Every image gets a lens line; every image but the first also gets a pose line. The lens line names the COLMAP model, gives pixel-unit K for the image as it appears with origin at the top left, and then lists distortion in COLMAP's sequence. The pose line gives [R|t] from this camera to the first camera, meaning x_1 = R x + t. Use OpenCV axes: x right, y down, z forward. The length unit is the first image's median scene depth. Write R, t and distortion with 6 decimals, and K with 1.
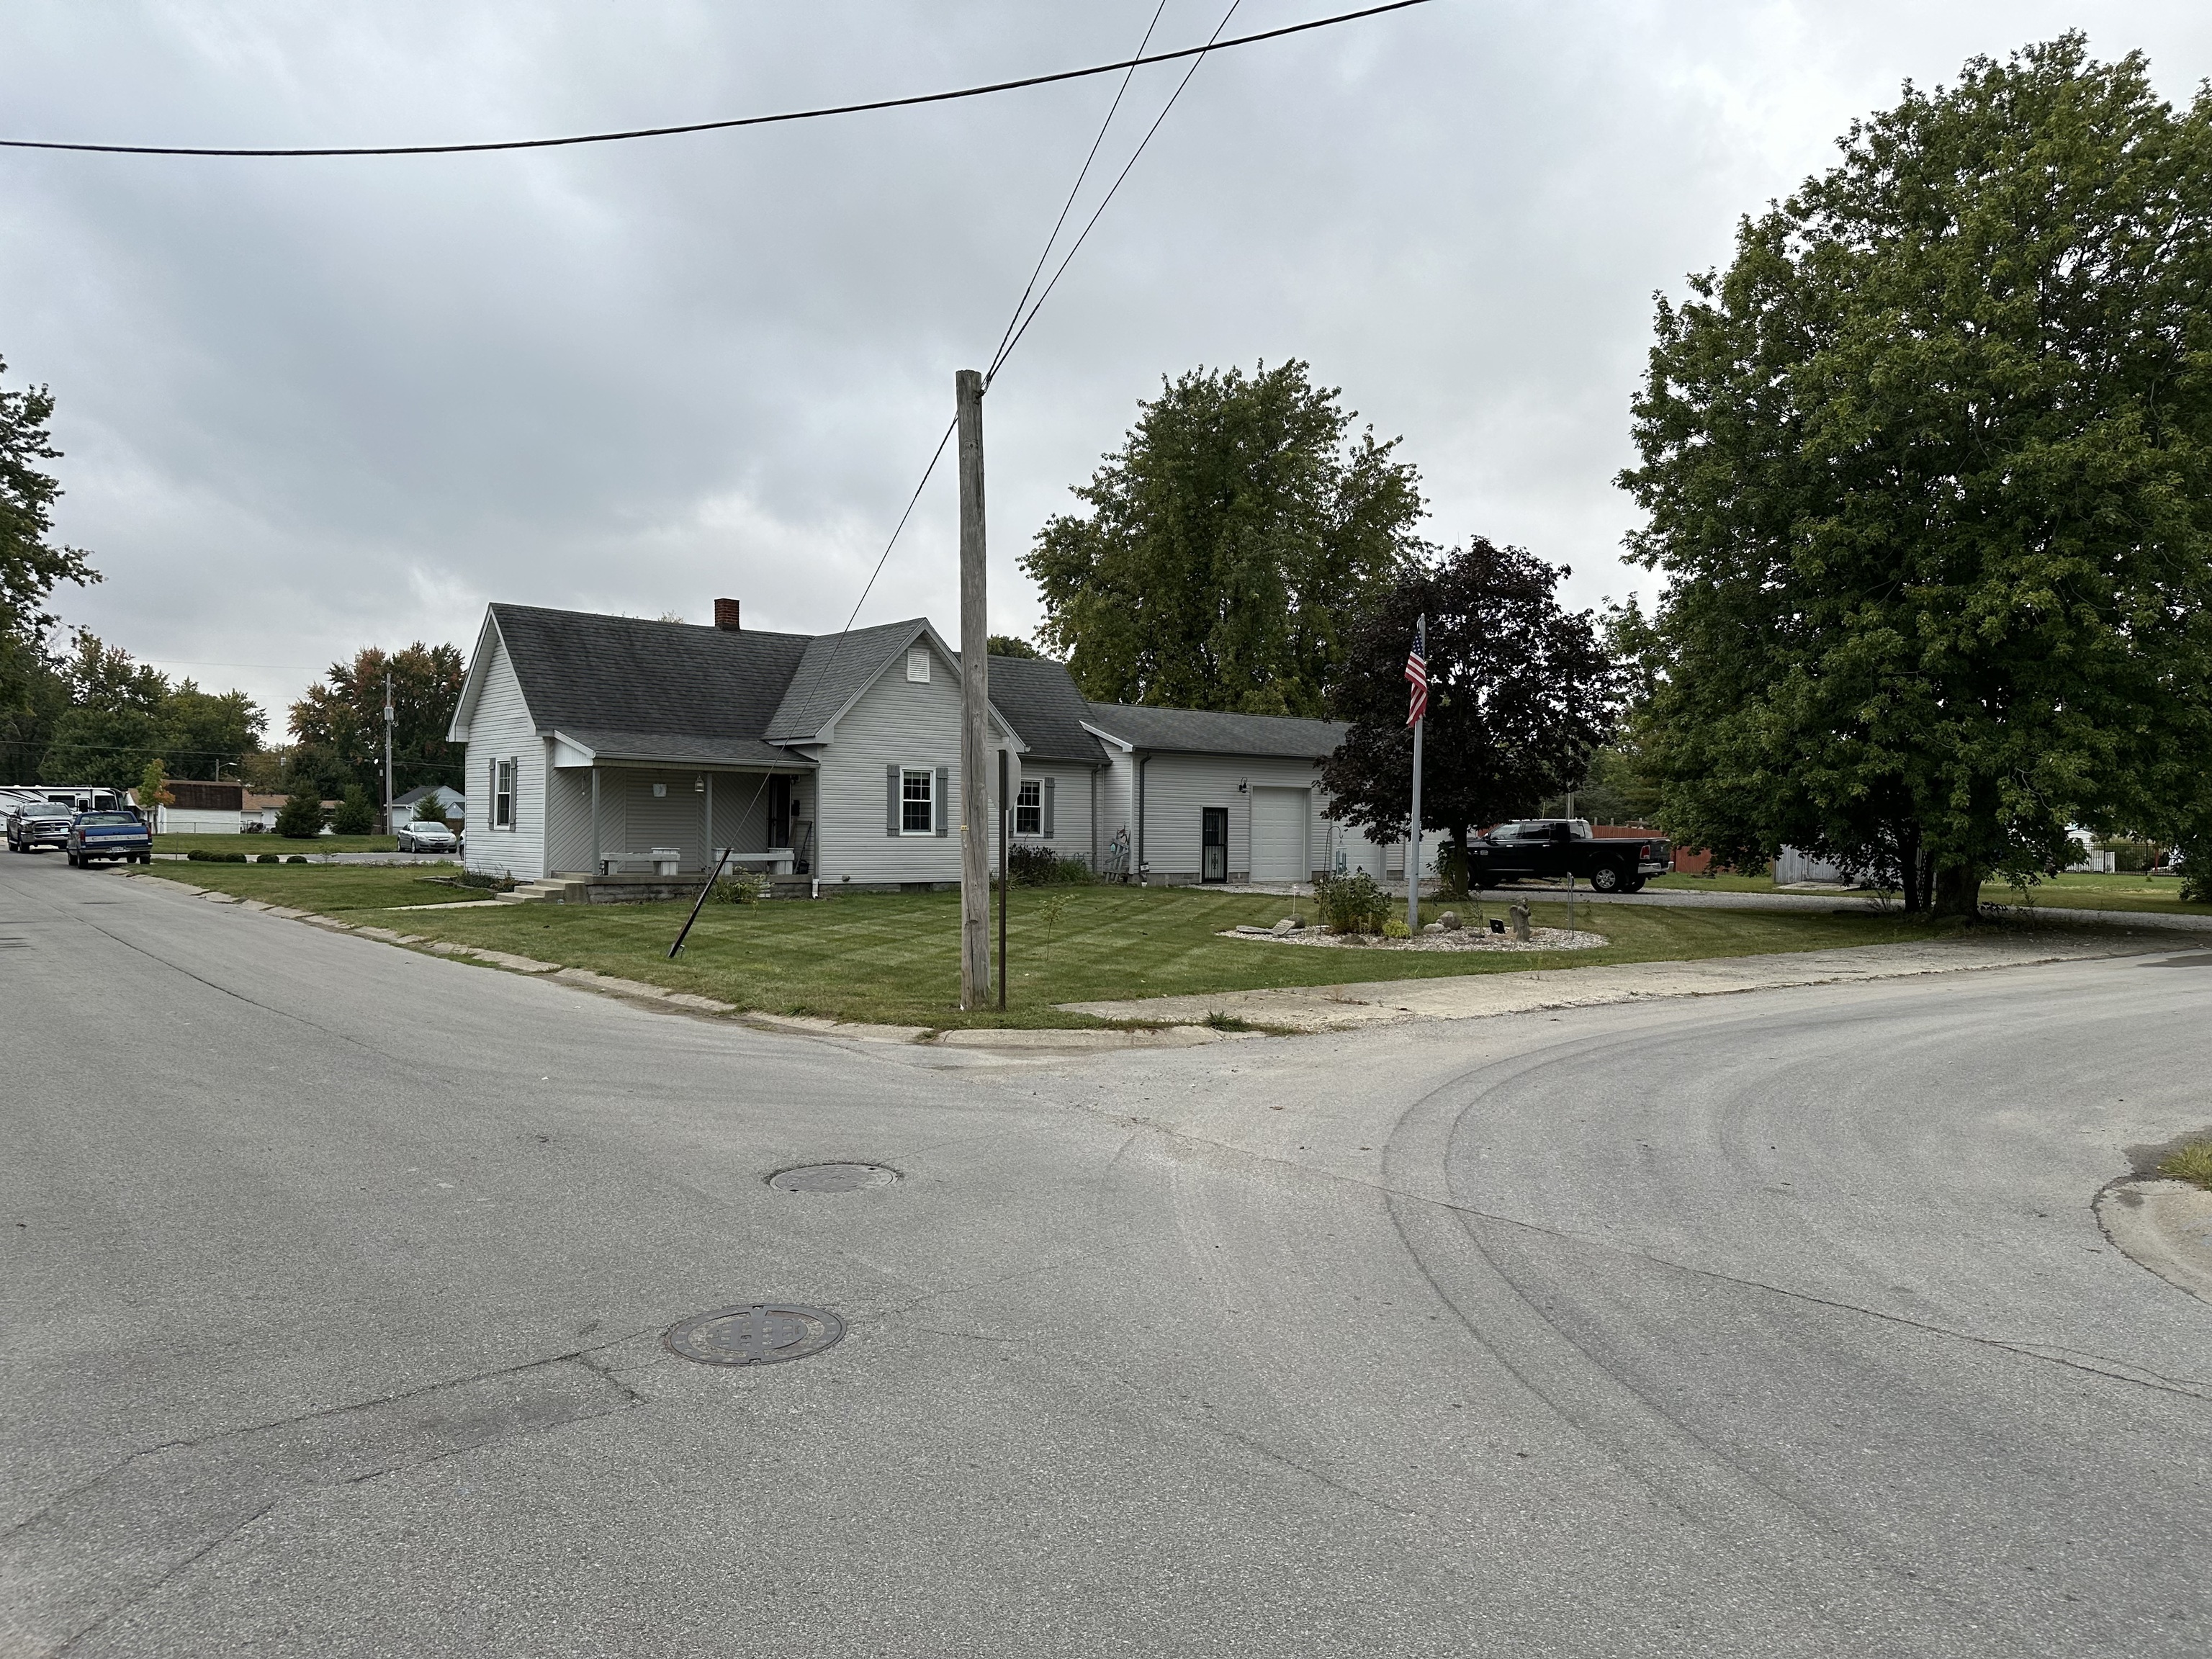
lens RADIAL K [[1530.9, 0, 1105.6], [0, 1530.9, 846.6], [0, 0, 1]] dist [0.138546, -0.176343]
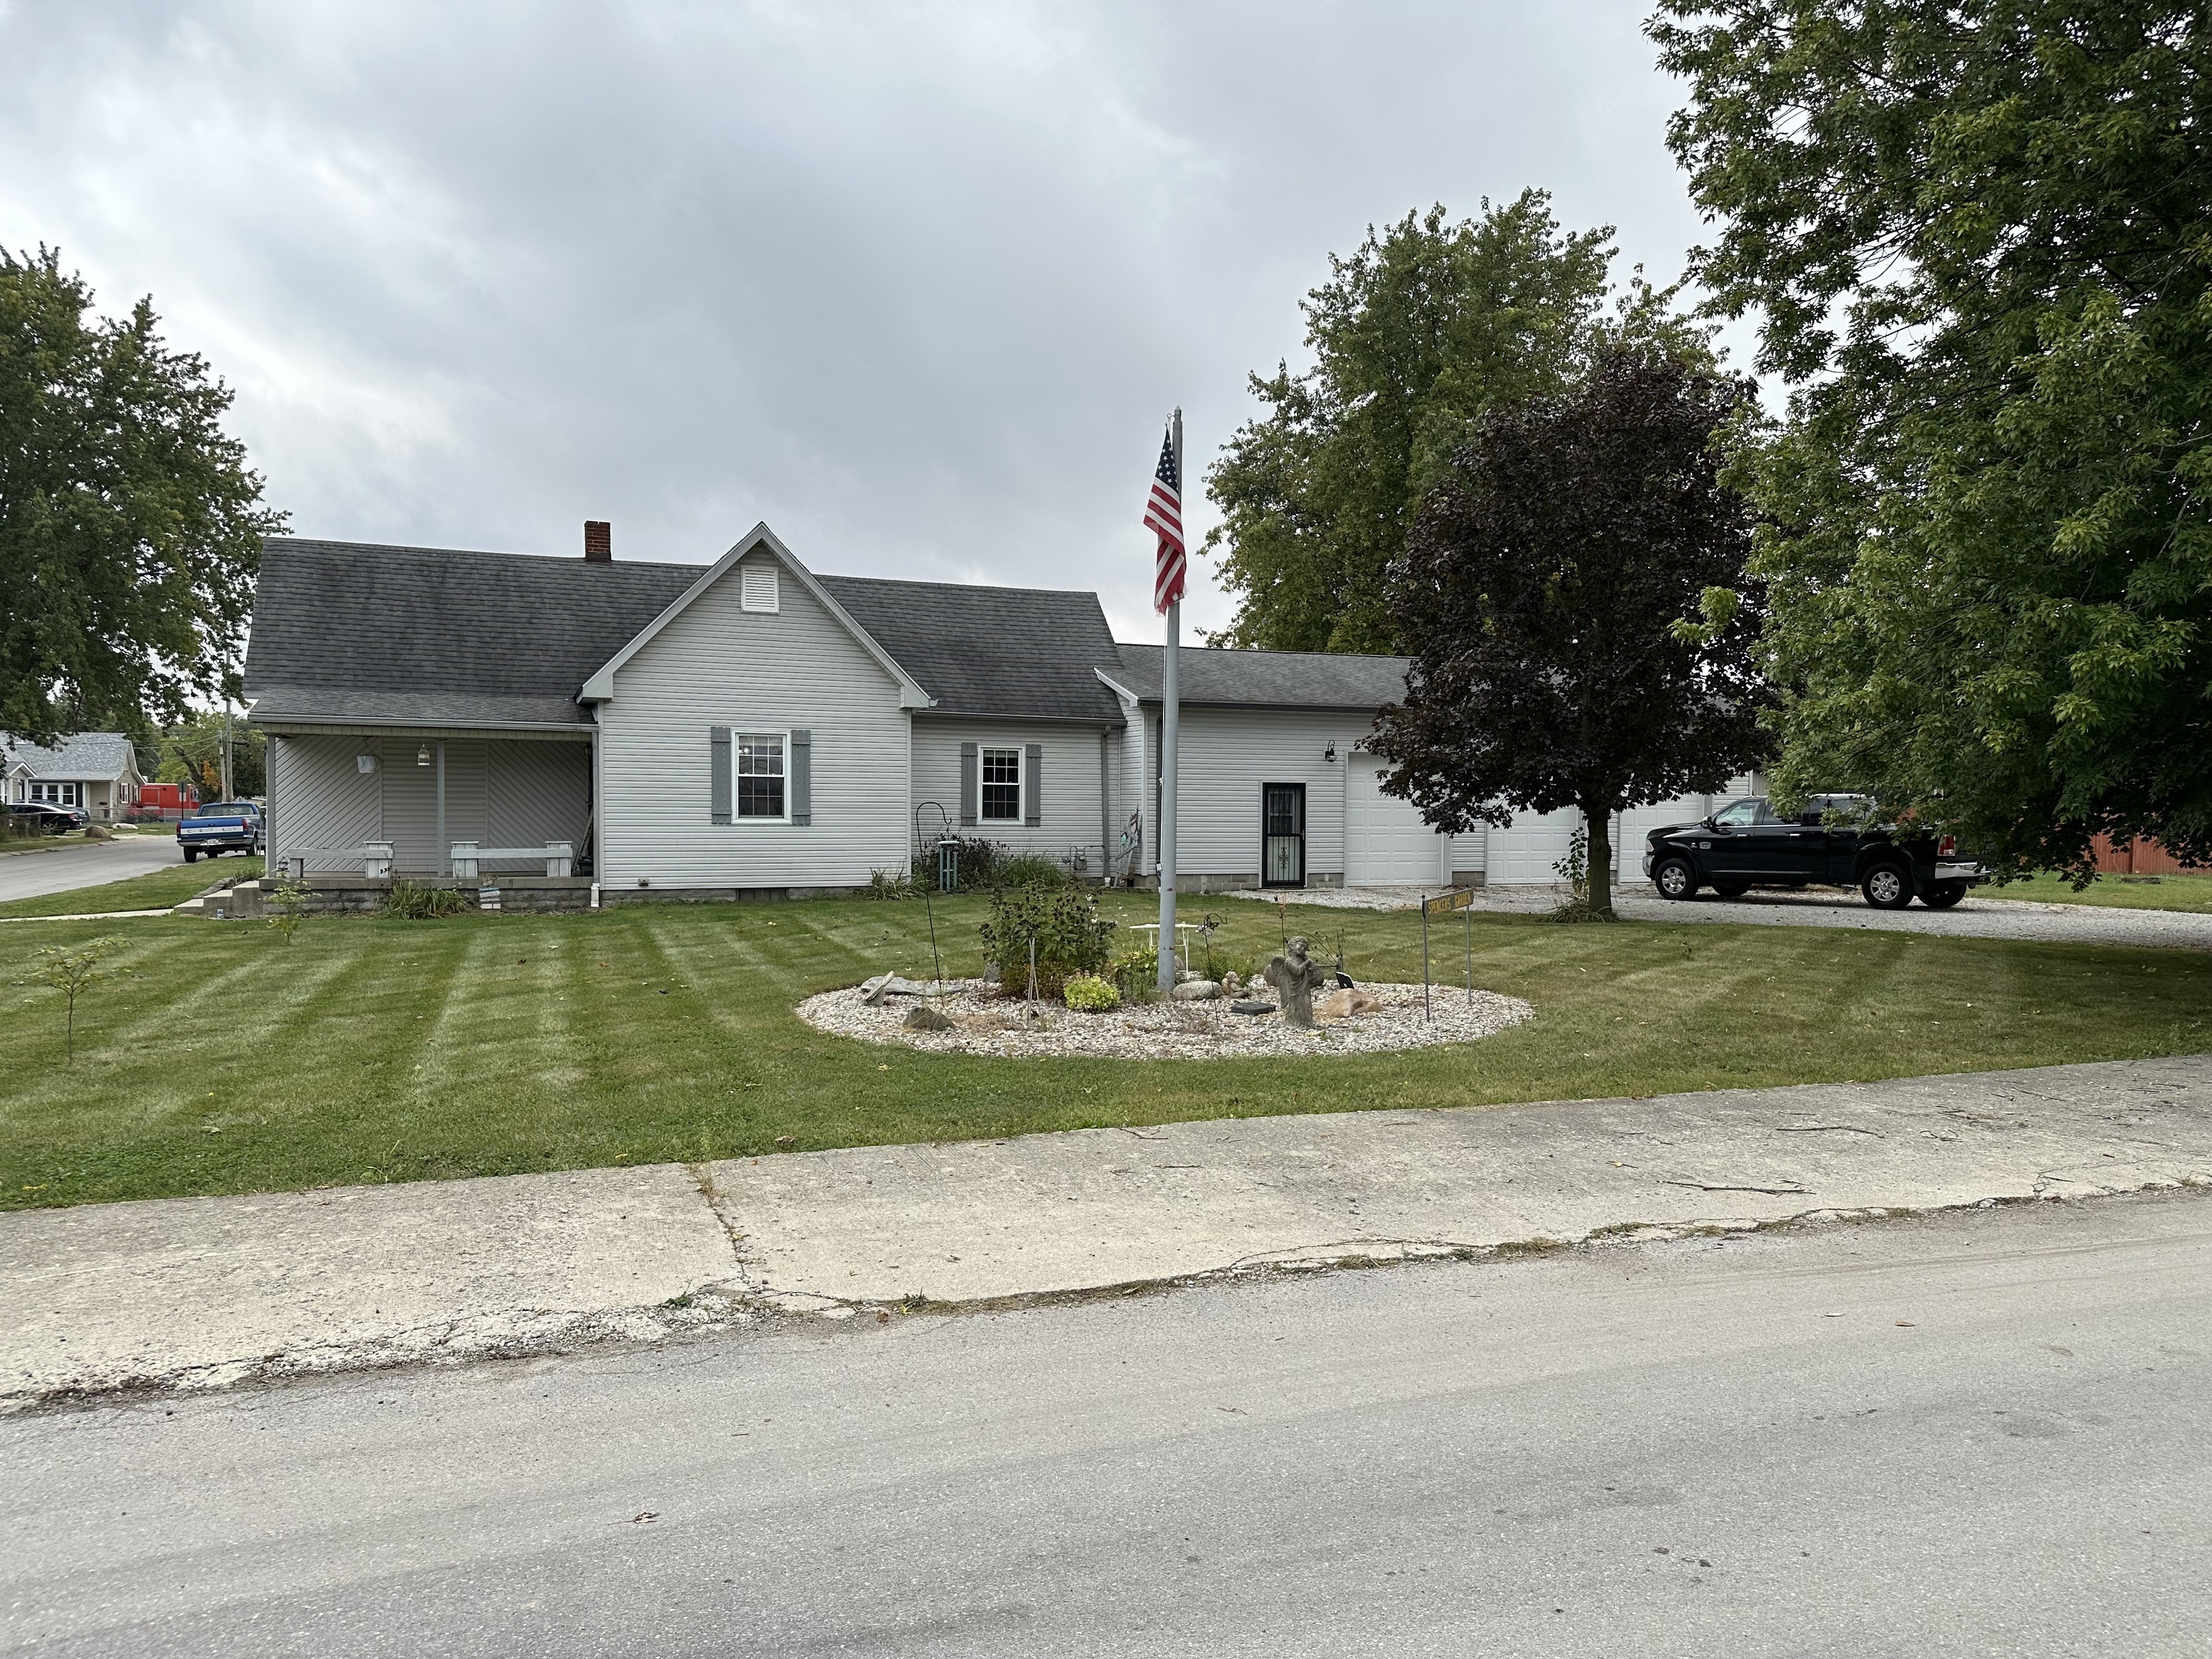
lens RADIAL K [[1530.9, 0, 1105.6], [0, 1530.9, 846.6], [0, 0, 1]] dist [0.138546, -0.176343]
pose [[0.954165, -0.000322, -0.299281, 0.218679], [0.002403, 0.999975, 0.006586, -0.000571], [0.299271, -0.007003, 0.954142, 0.304630]]
